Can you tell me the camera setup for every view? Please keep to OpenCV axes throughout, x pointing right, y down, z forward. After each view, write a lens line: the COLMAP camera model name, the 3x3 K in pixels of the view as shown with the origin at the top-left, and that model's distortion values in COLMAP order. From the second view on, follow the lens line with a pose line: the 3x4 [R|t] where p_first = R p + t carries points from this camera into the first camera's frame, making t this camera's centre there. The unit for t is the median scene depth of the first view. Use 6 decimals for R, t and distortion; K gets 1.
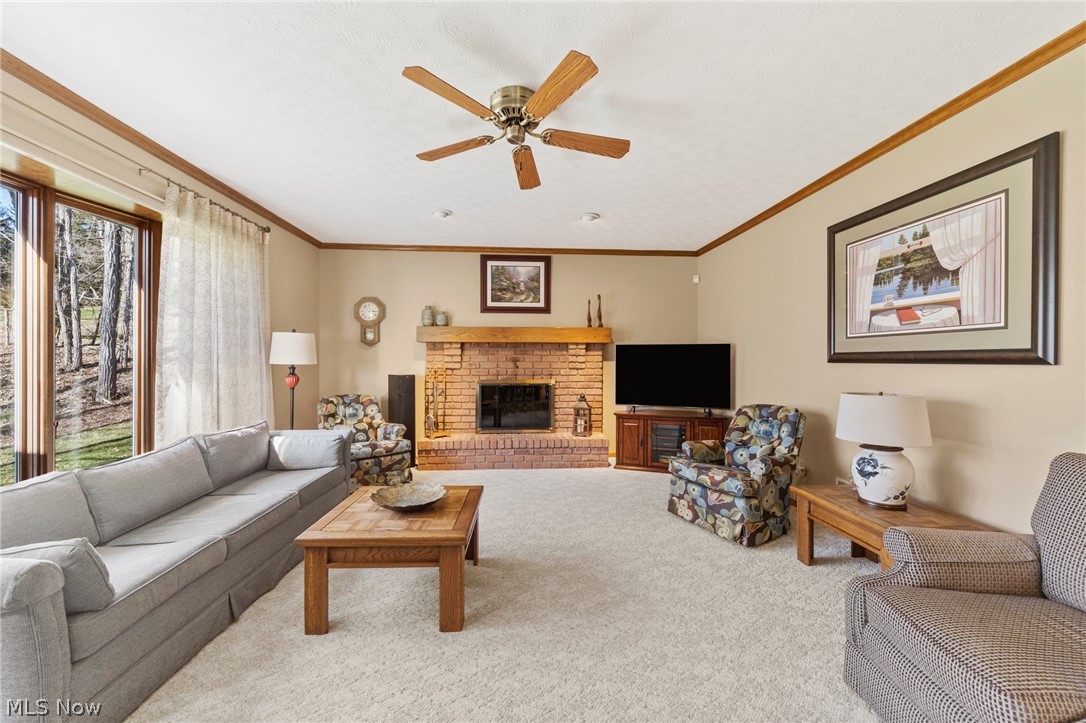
lens RADIAL K [[418.8, 0, 543.0], [0, 418.8, 361.5], [0, 0, 1]] dist [-0.003377, -0.000232]
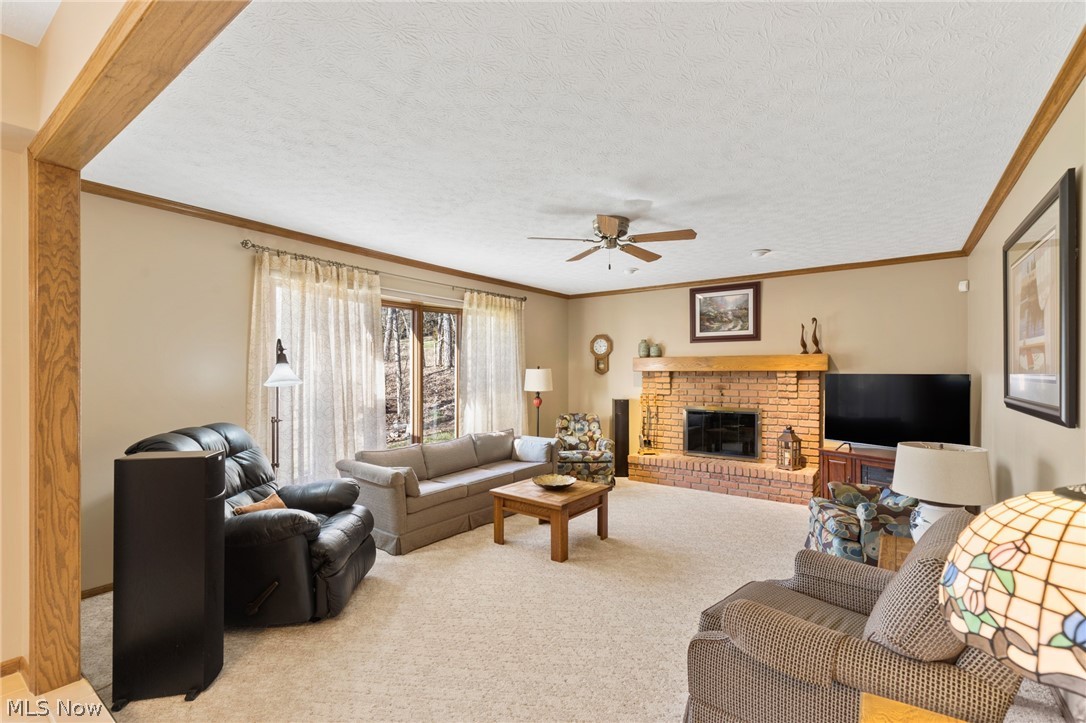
lens RADIAL K [[481.3, 0, 541.1], [0, 481.3, 371.2], [0, 0, 1]] dist [0.001275, 0.000108]
pose [[0.759953, -0.004689, -0.649961, 0.384024], [0.002129, 0.999987, -0.004724, -0.041583], [0.649974, 0.002206, 0.759953, -0.196727]]
